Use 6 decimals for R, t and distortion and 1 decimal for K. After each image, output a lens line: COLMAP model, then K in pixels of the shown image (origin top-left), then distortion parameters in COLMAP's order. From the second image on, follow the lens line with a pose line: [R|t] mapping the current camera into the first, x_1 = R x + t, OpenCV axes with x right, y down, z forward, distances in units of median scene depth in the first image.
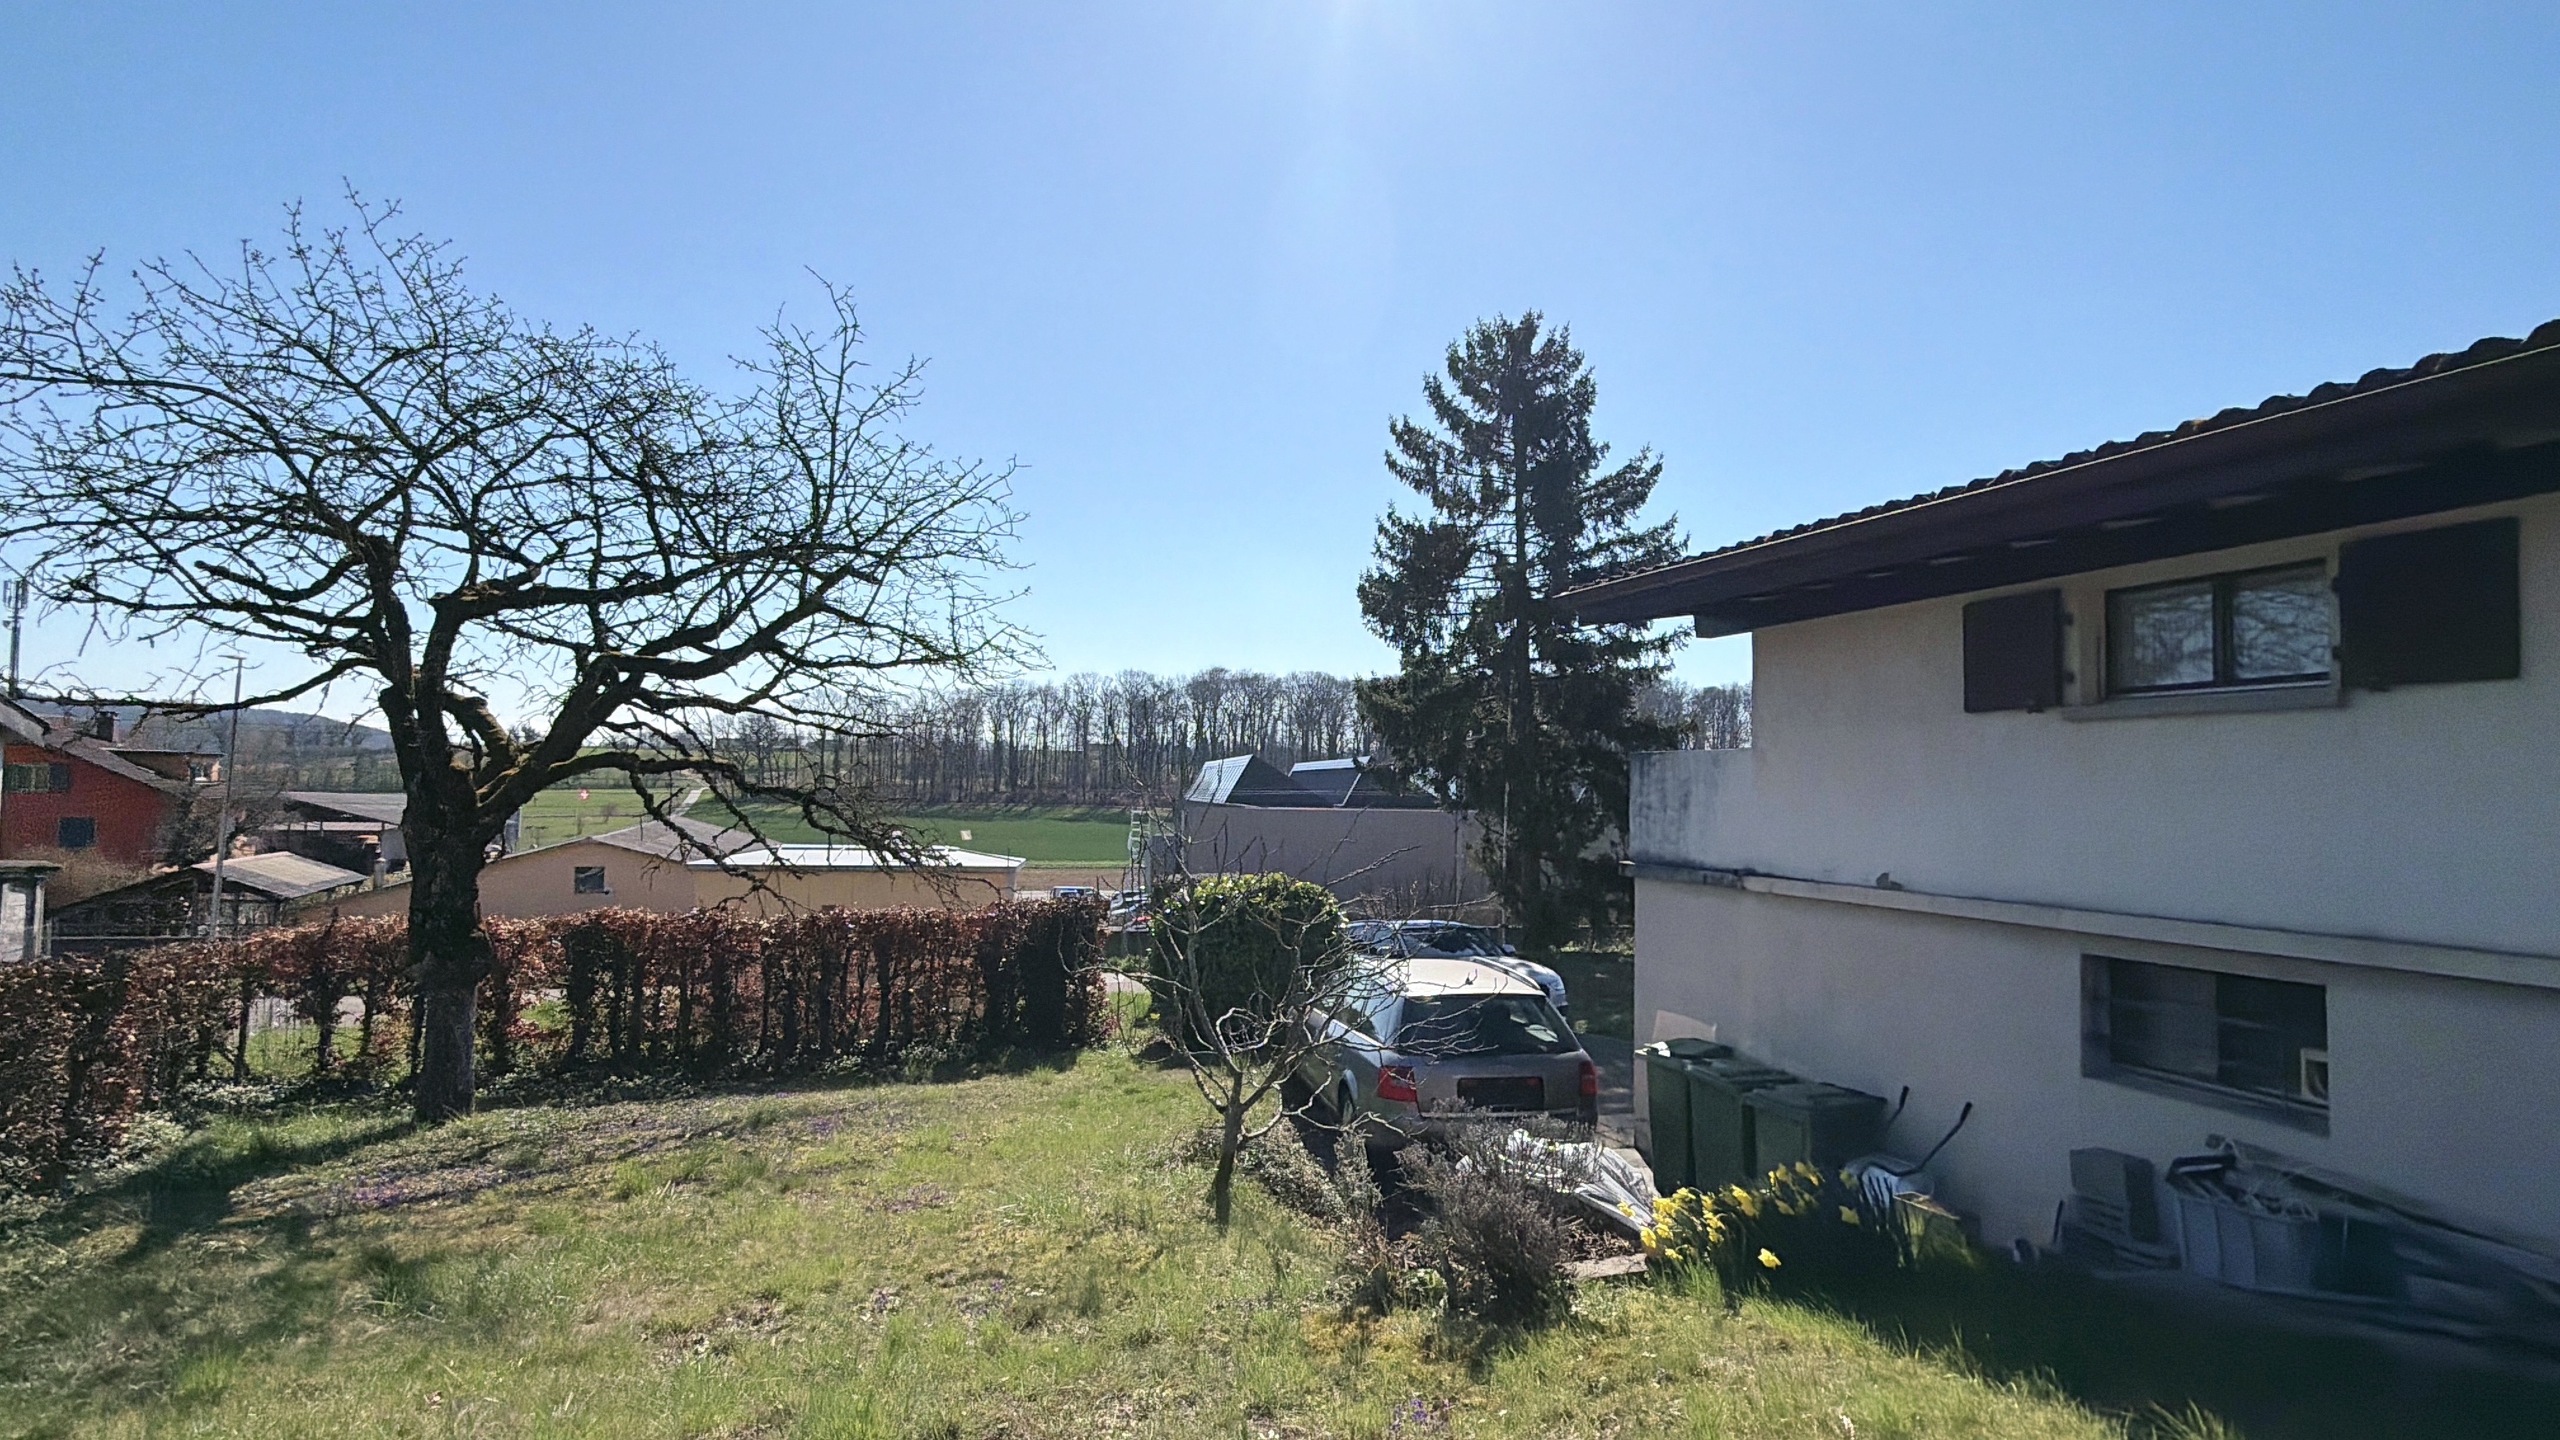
lens RADIAL K [[1316.3, 0, 1279.7], [0, 1316.3, 731.9], [0, 0, 1]] dist [0.003477, 0.001162]
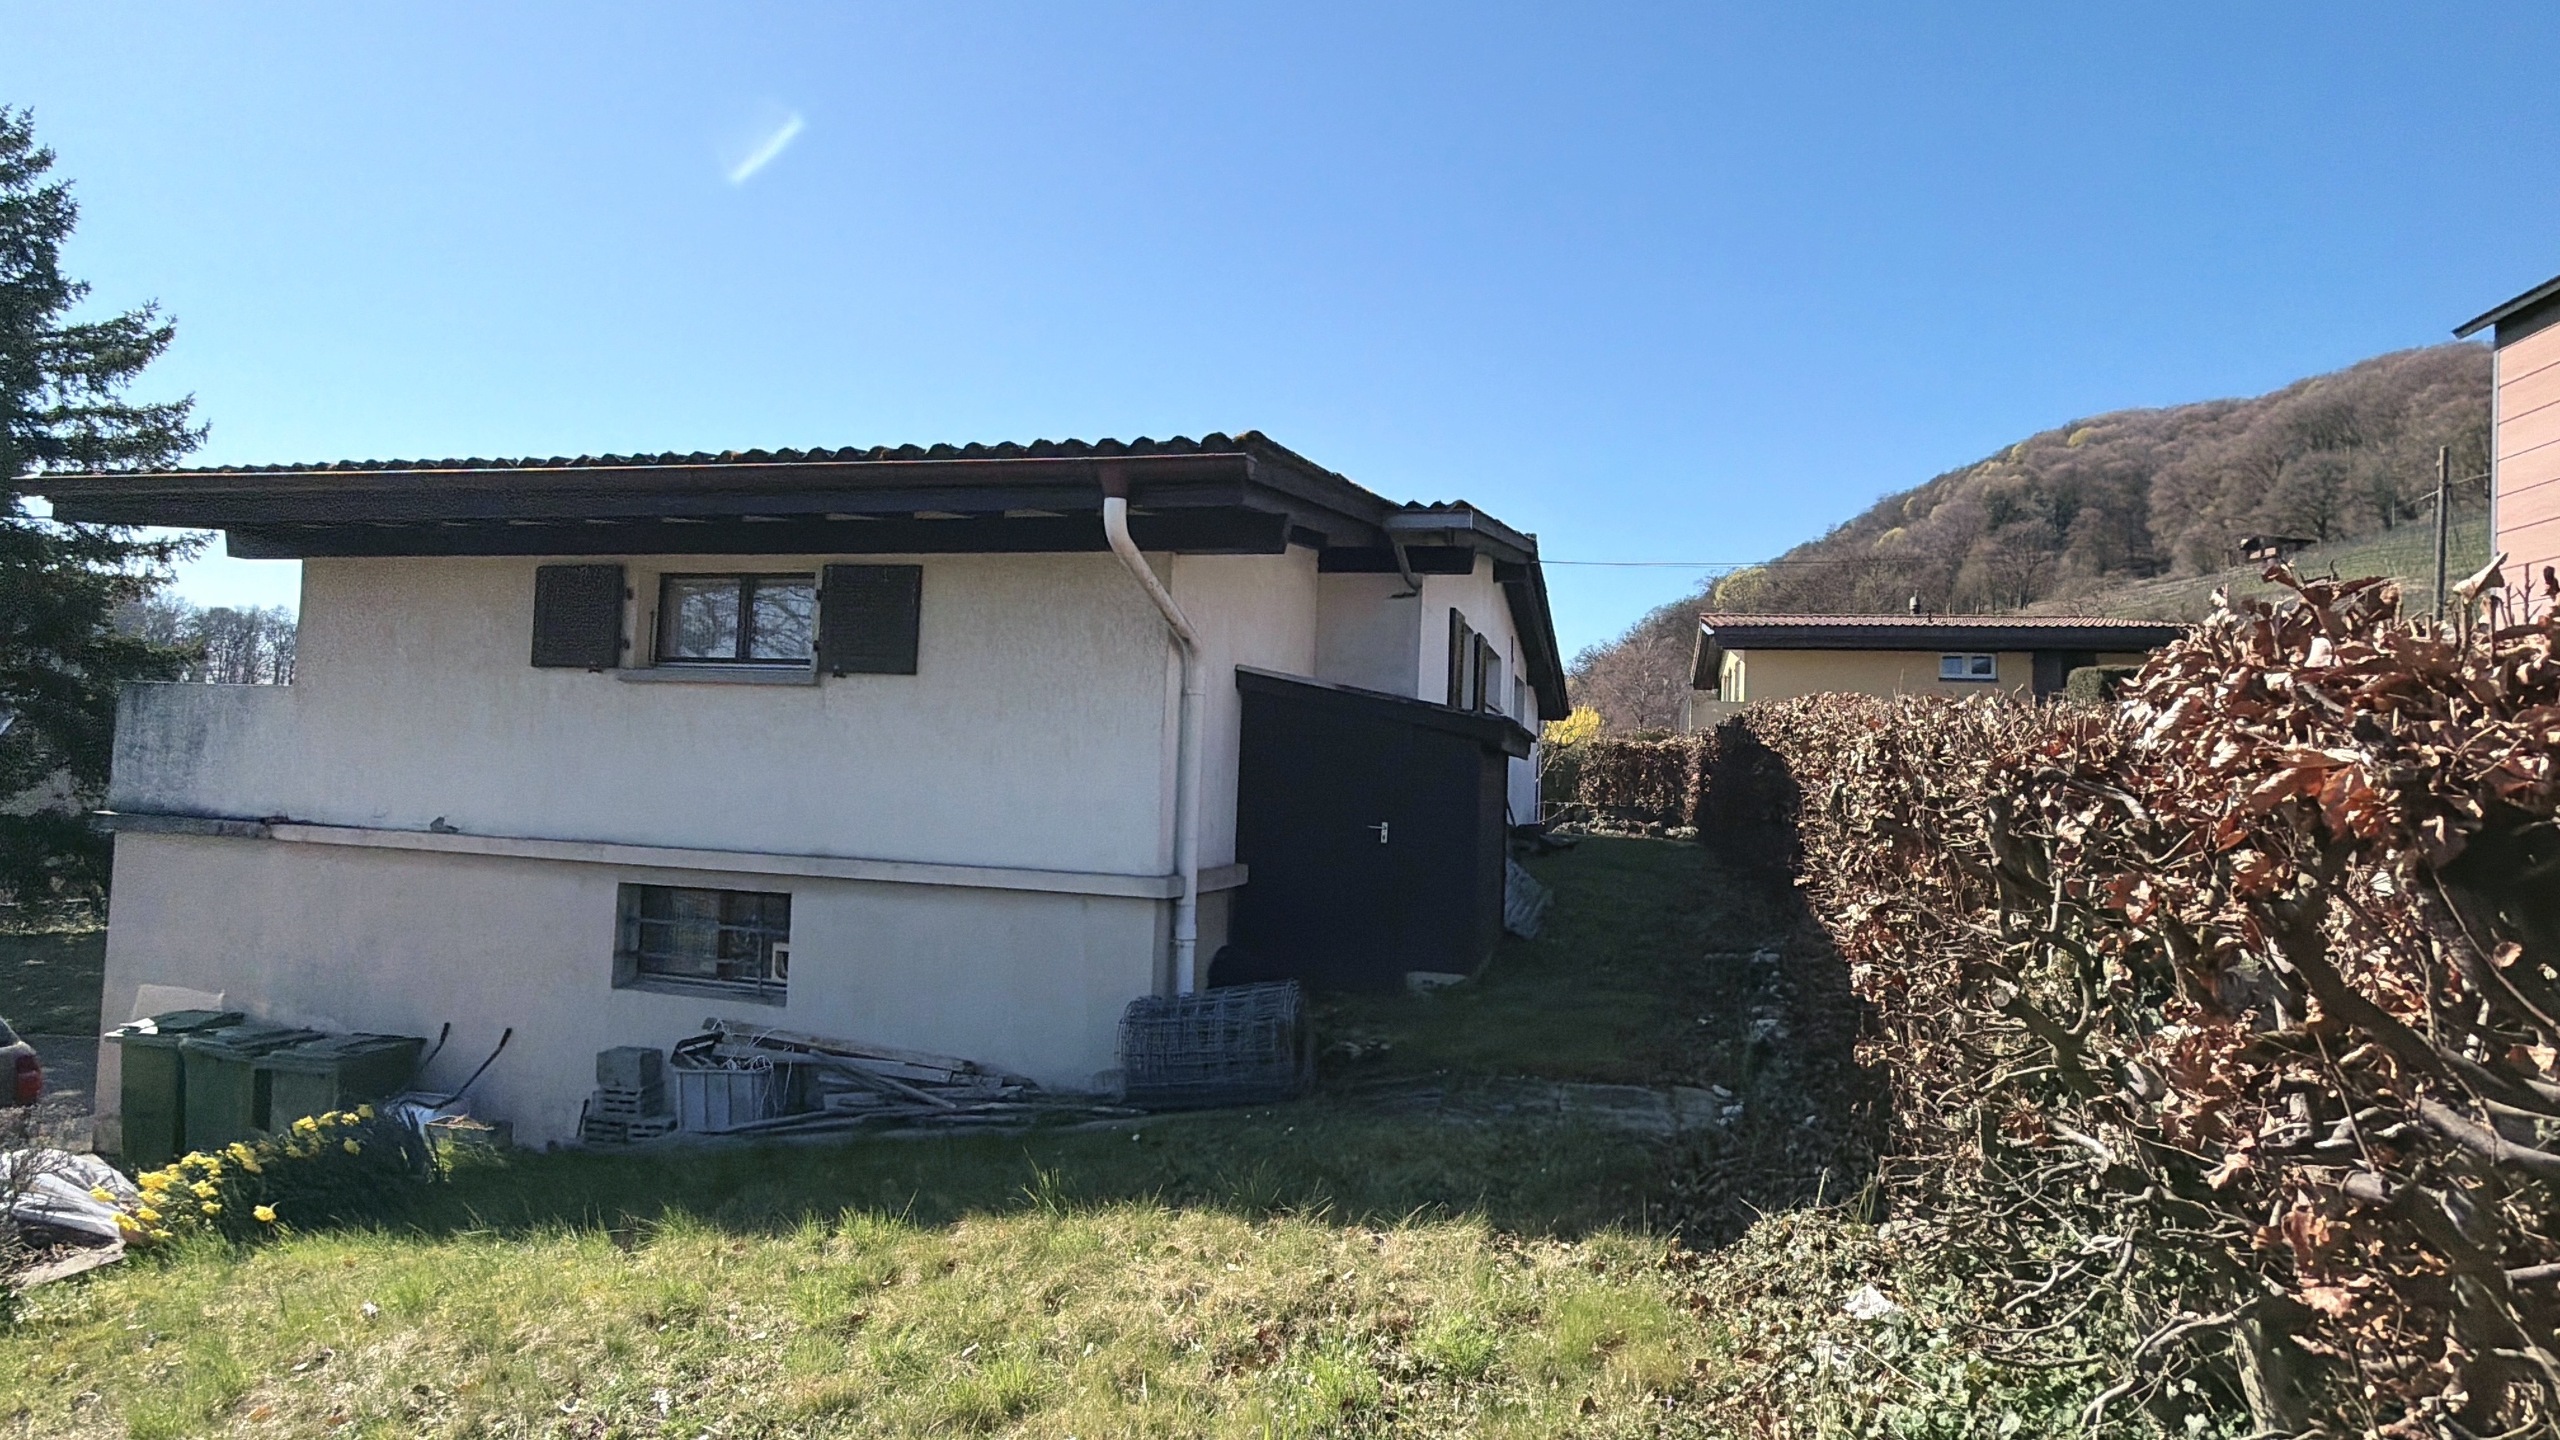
lens RADIAL K [[1316.3, 0, 1279.7], [0, 1316.3, 731.9], [0, 0, 1]] dist [0.003477, 0.001162]
pose [[0.541421, 0.039559, 0.839821, -0.051193], [-0.068951, 0.997617, -0.002540, -0.000927], [-0.837920, -0.056531, 0.542858, -0.099589]]
